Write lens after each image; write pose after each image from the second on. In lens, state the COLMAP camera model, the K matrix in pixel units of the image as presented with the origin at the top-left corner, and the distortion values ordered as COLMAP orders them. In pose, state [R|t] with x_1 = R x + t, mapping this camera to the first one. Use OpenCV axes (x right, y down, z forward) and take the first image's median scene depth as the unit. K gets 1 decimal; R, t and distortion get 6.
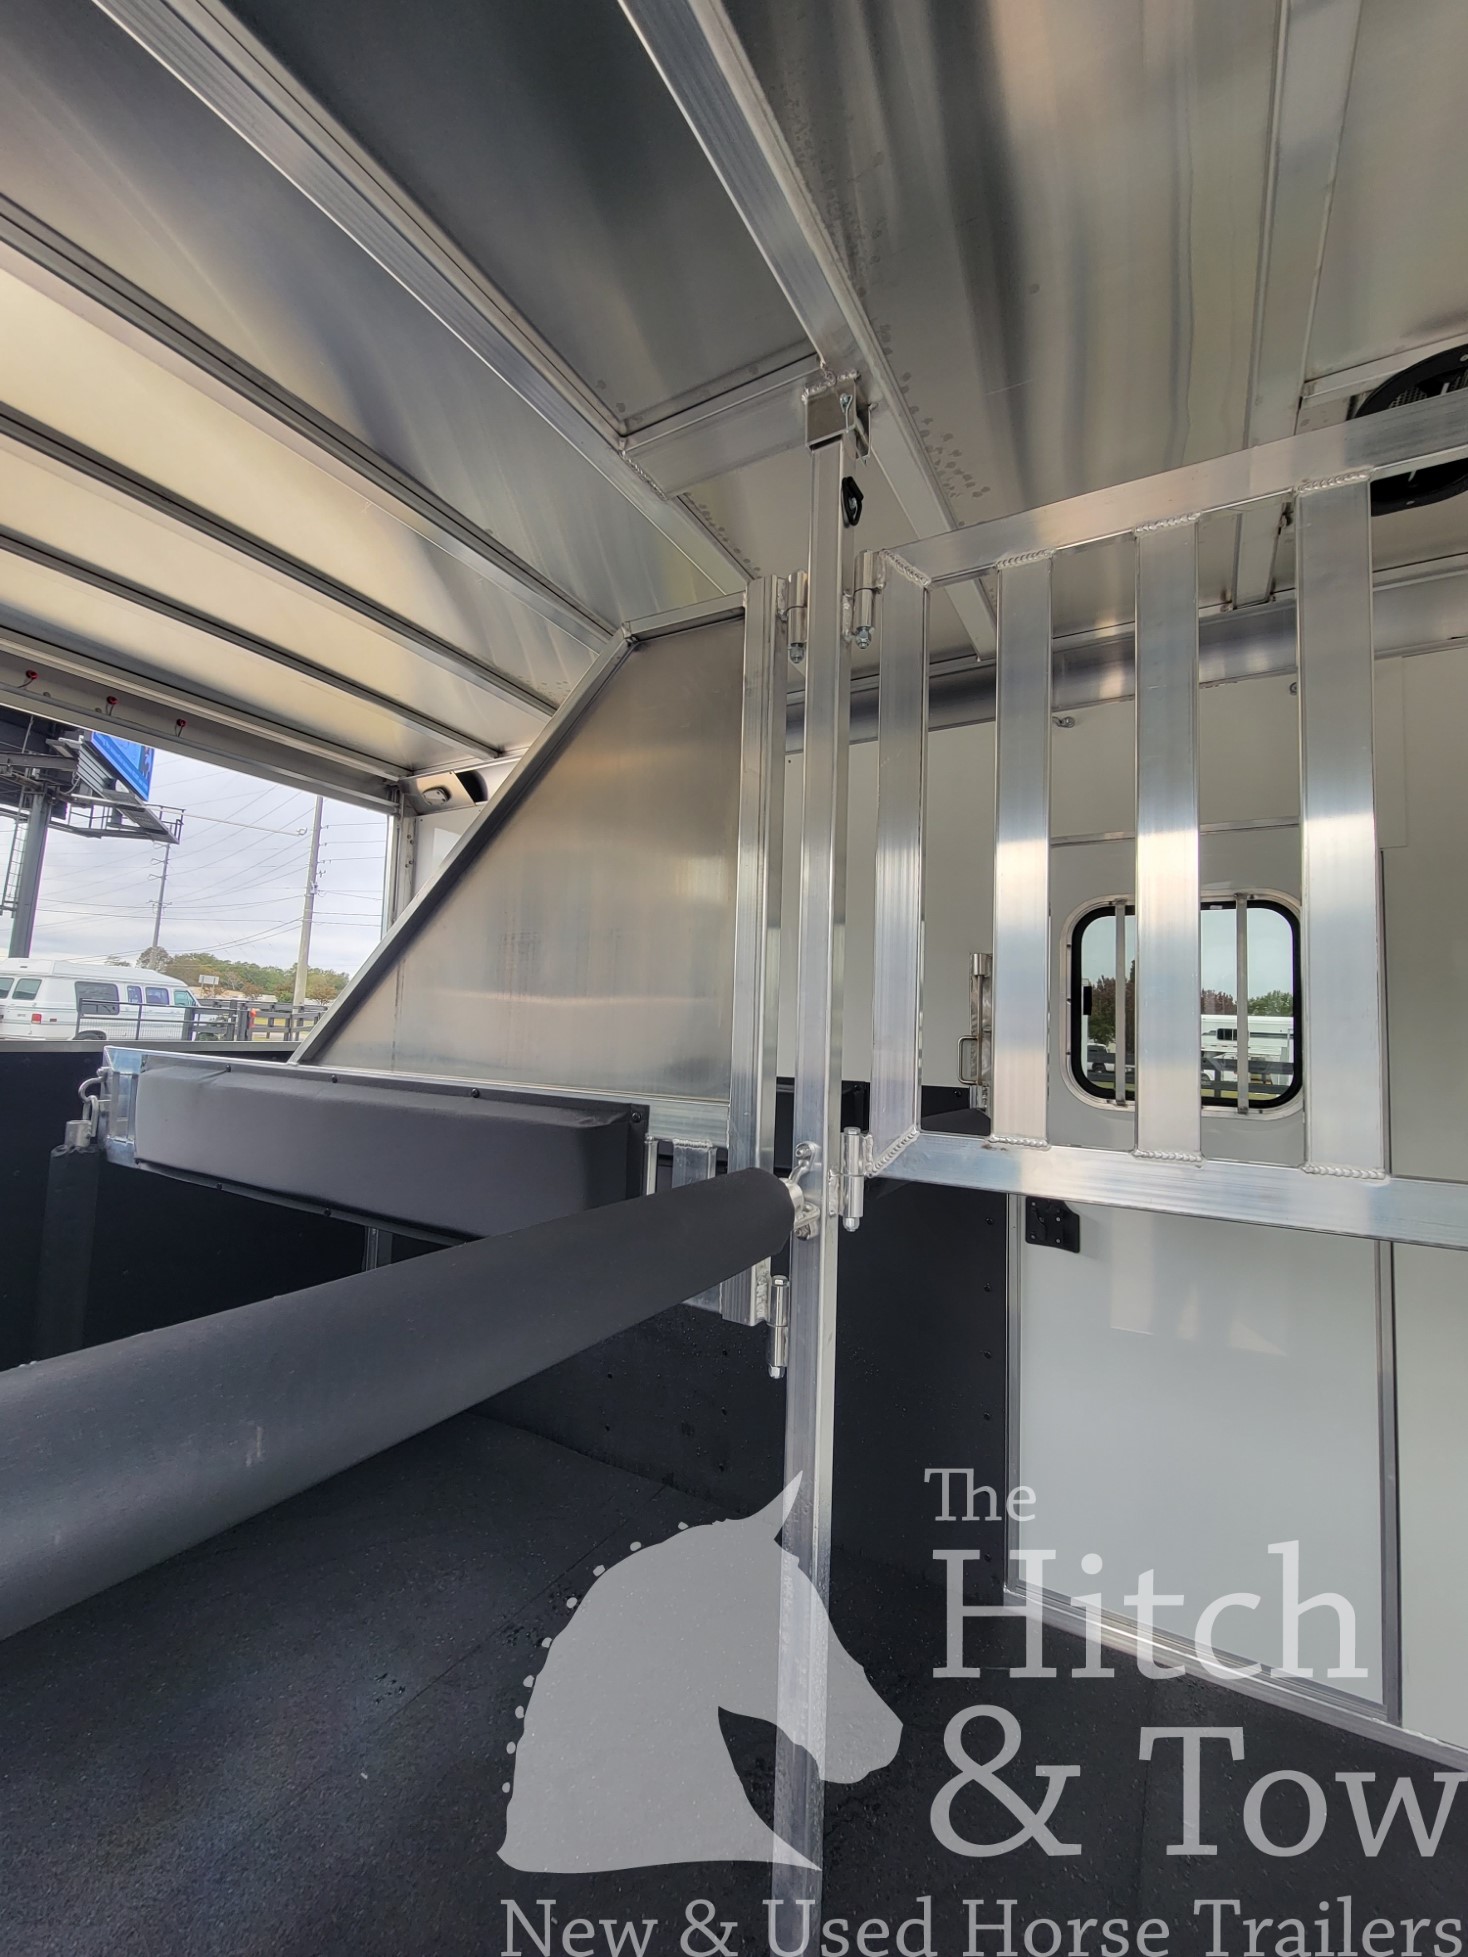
lens RADIAL K [[794.3, 0, 729.5], [0, 794.3, 977.5], [0, 0, 1]] dist [-0.004044, 0.000084]
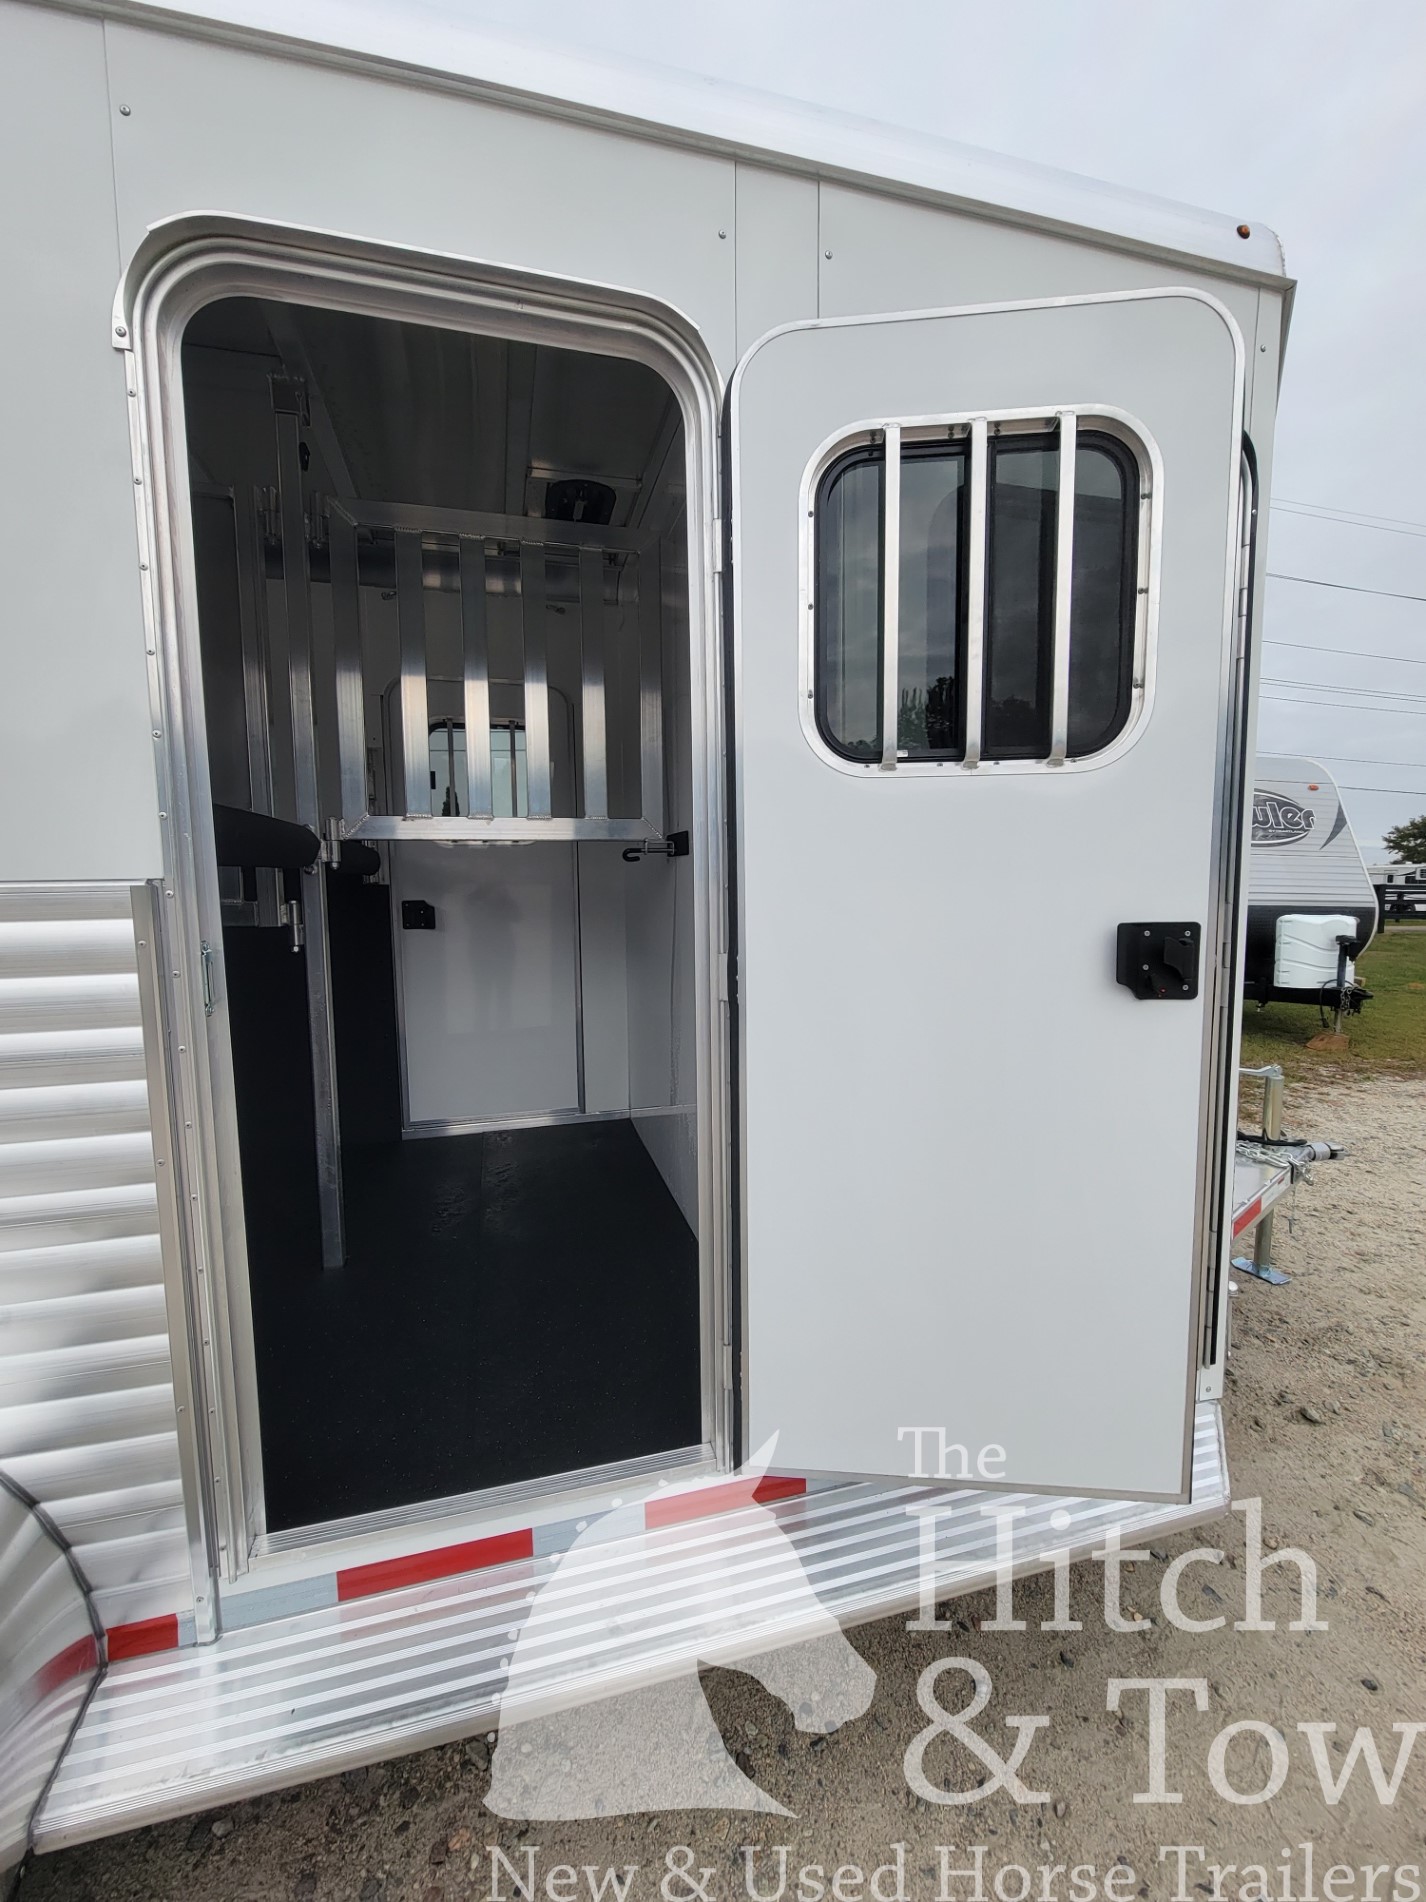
lens RADIAL K [[772.0, 0, 703.7], [0, 772.0, 947.5], [0, 0, 1]] dist [-0.004044, 0.000084]
pose [[0.702635, -0.104647, 0.703813, -0.525635], [-0.012651, 0.987133, 0.159402, 0.181496], [-0.711438, -0.120905, 0.692270, -0.912735]]
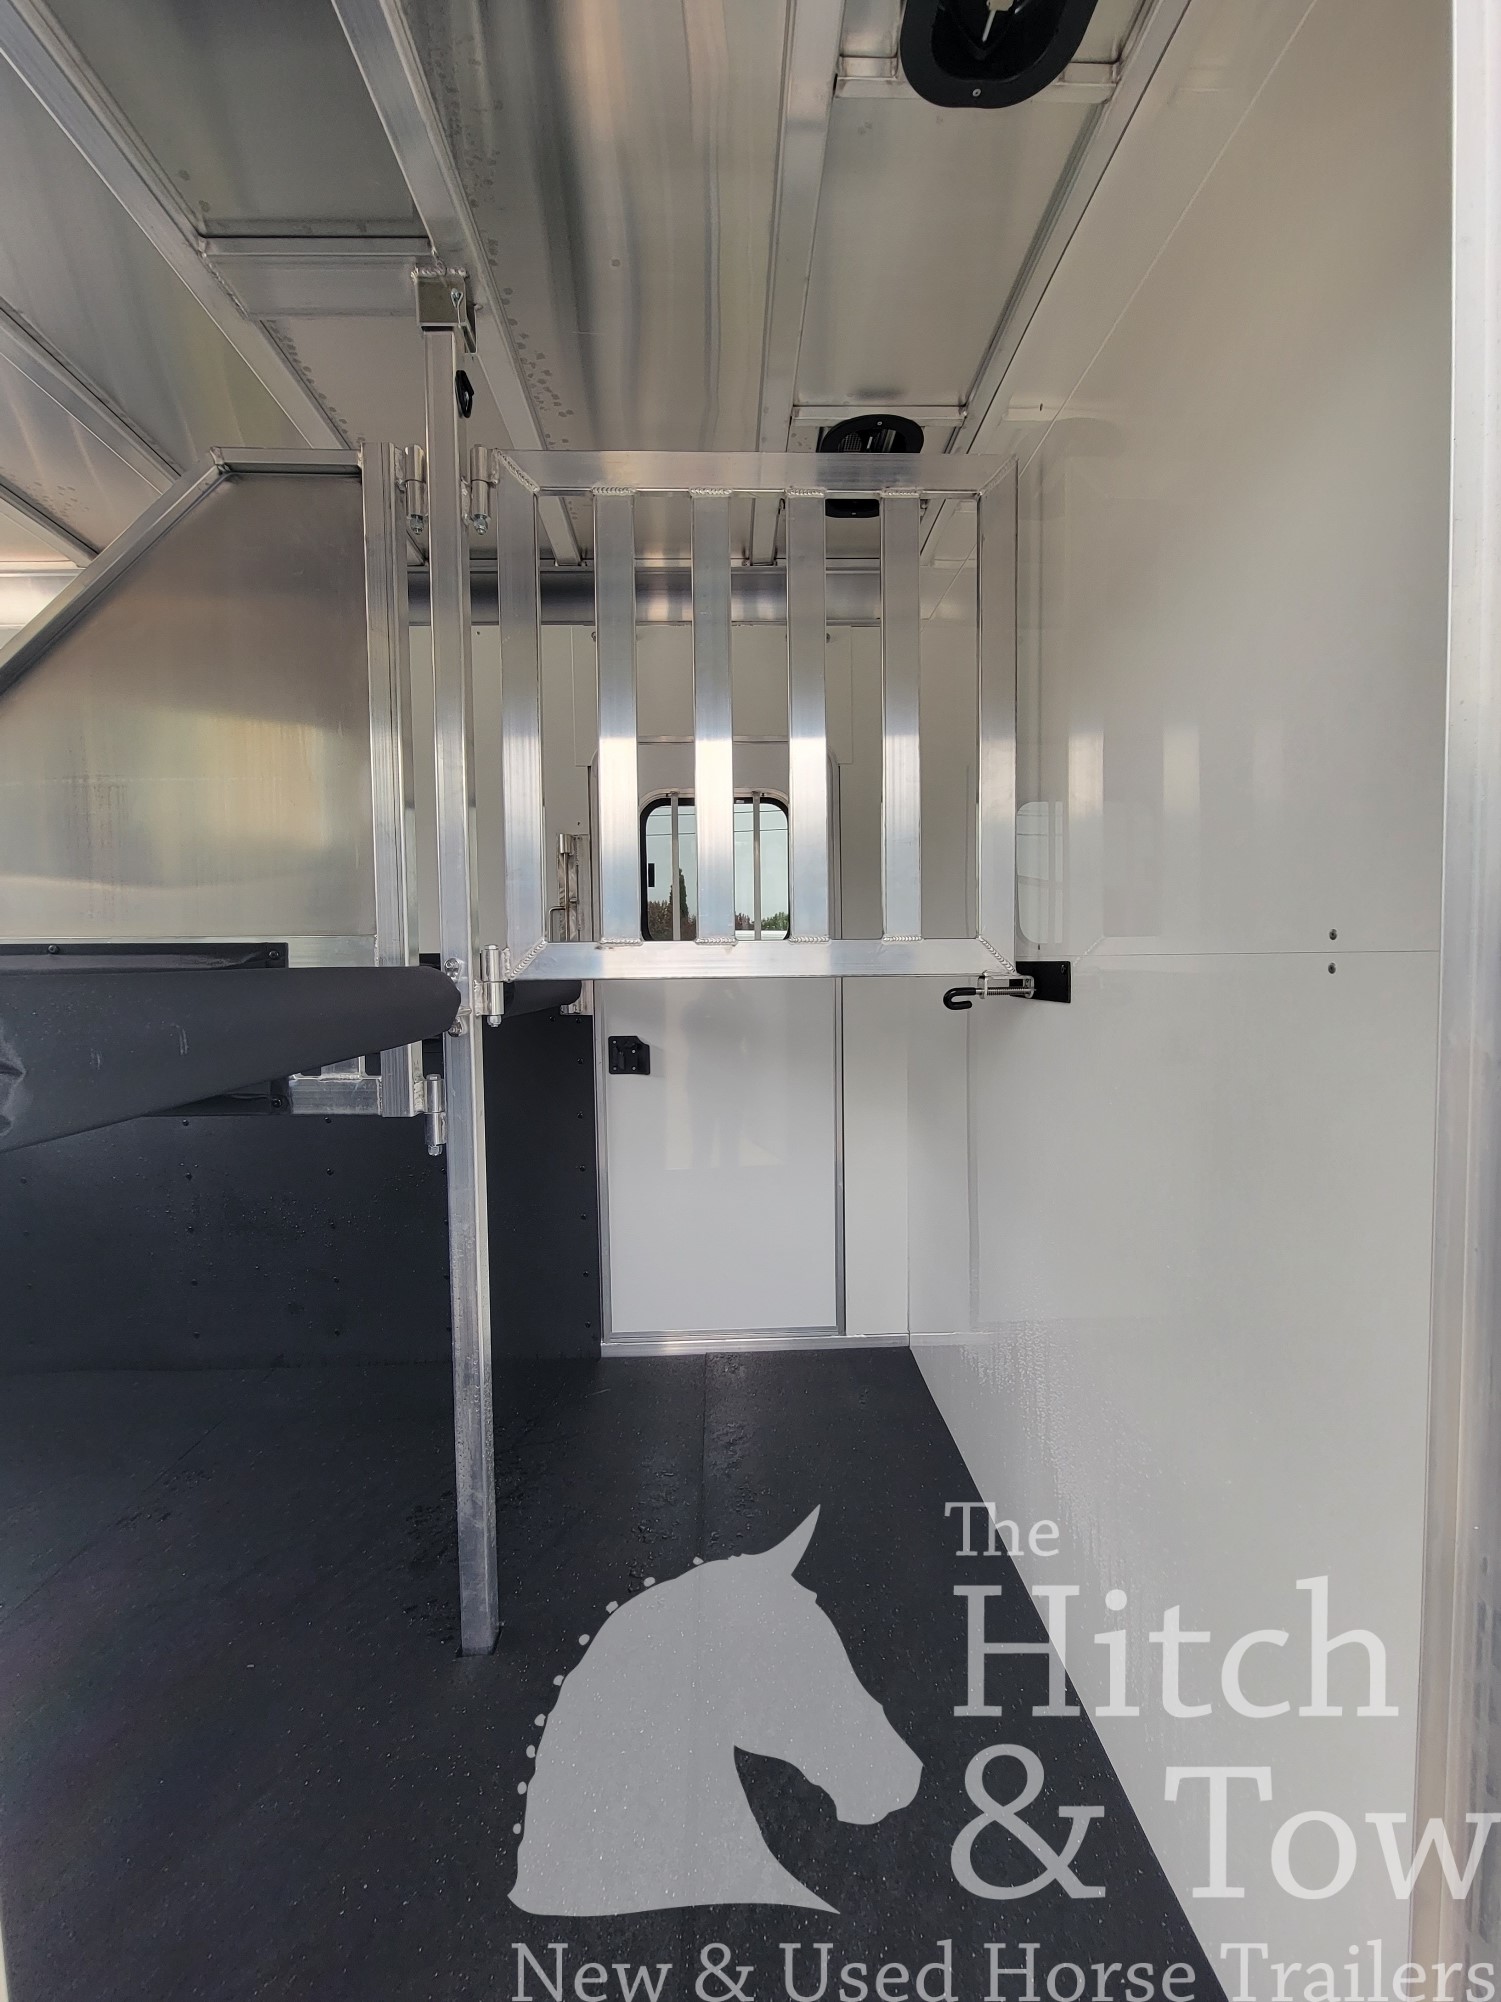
lens RADIAL K [[812.6, 0, 744.8], [0, 812.6, 995.9], [0, 0, 1]] dist [-0.004044, 0.000084]
pose [[0.847829, -0.067069, 0.526012, -0.169366], [0.006284, 0.993170, 0.116505, 0.116143], [-0.530233, -0.095471, 0.842460, -0.260723]]
